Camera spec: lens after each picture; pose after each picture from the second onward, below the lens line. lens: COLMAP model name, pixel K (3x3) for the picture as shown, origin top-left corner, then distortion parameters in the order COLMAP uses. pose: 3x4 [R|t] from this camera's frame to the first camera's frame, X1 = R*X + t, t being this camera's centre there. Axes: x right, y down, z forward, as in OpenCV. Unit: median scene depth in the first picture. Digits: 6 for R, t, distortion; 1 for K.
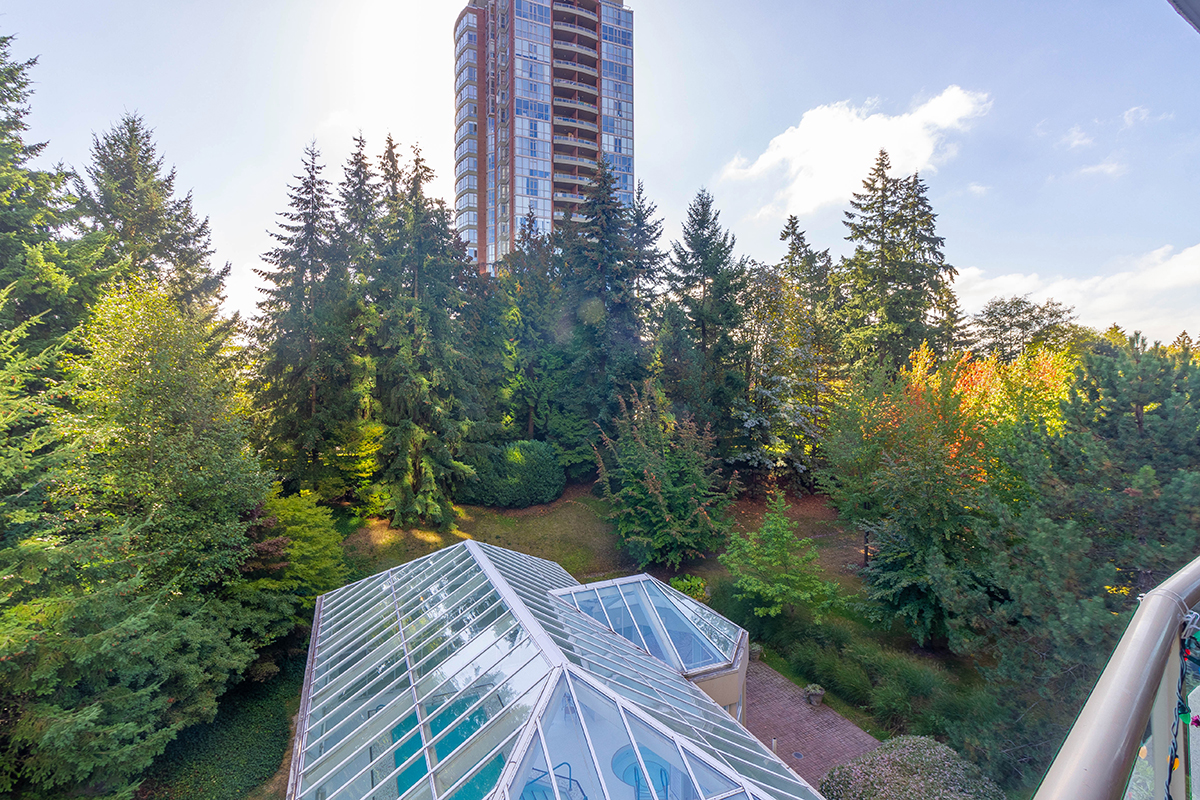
lens RADIAL K [[570.1, 0, 602.9], [0, 570.1, 373.8], [0, 0, 1]] dist [0.000223, 0.000618]
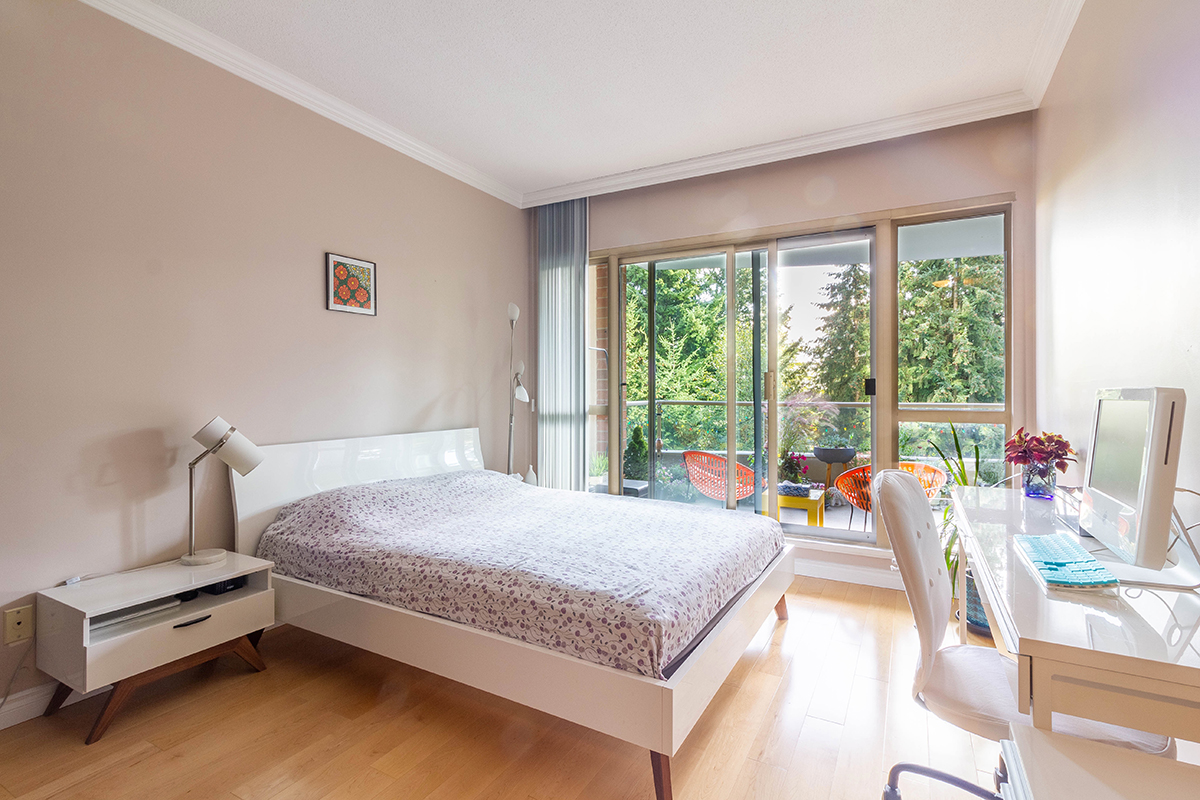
lens RADIAL K [[558.6, 0, 592.5], [0, 558.6, 394.9], [0, 0, 1]] dist [0.000983, 0.000247]
pose [[0.584475, 0.005114, -0.811396, 0.130719], [0.009350, 0.999871, 0.013038, 0.005688], [0.811358, -0.015207, 0.584352, -0.149591]]
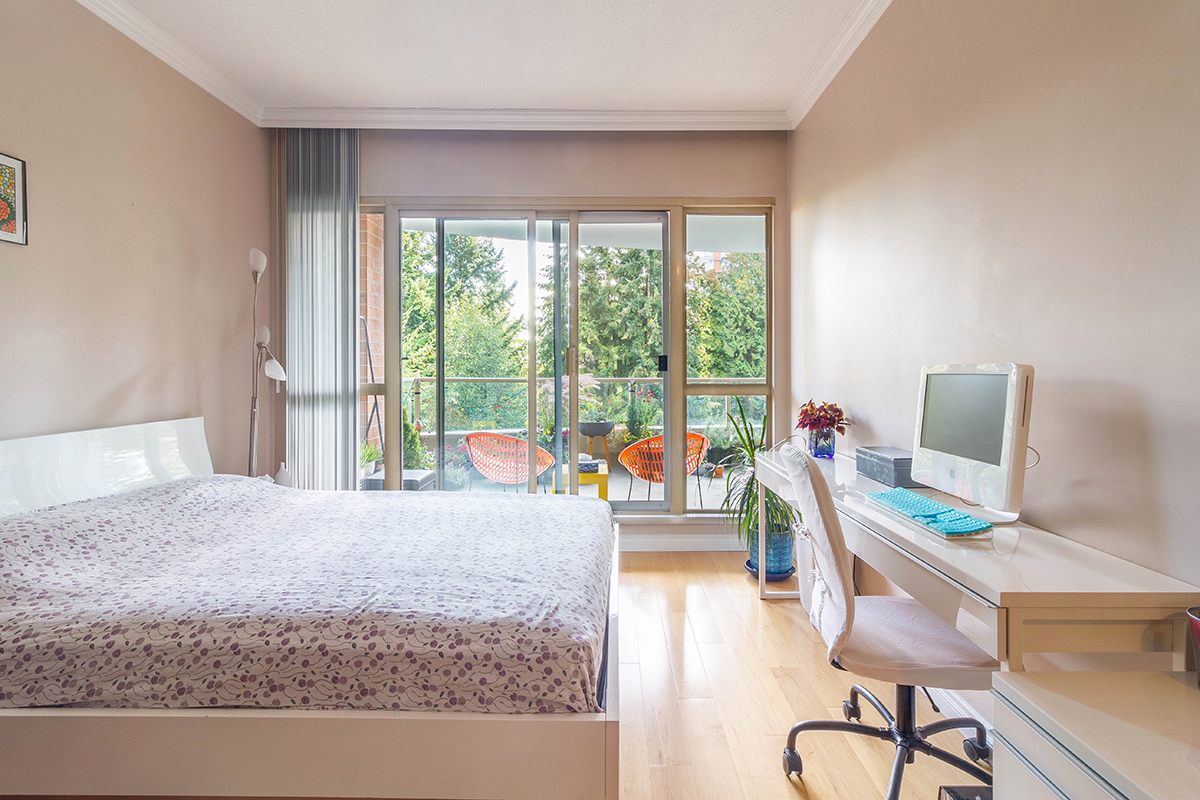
lens RADIAL K [[570.1, 0, 602.9], [0, 570.1, 373.8], [0, 0, 1]] dist [0.000223, 0.000618]
pose [[0.906568, 0.006014, -0.422017, 0.109240], [0.003060, 0.999779, 0.020821, 0.005764], [0.422049, -0.020167, 0.906349, -0.154252]]
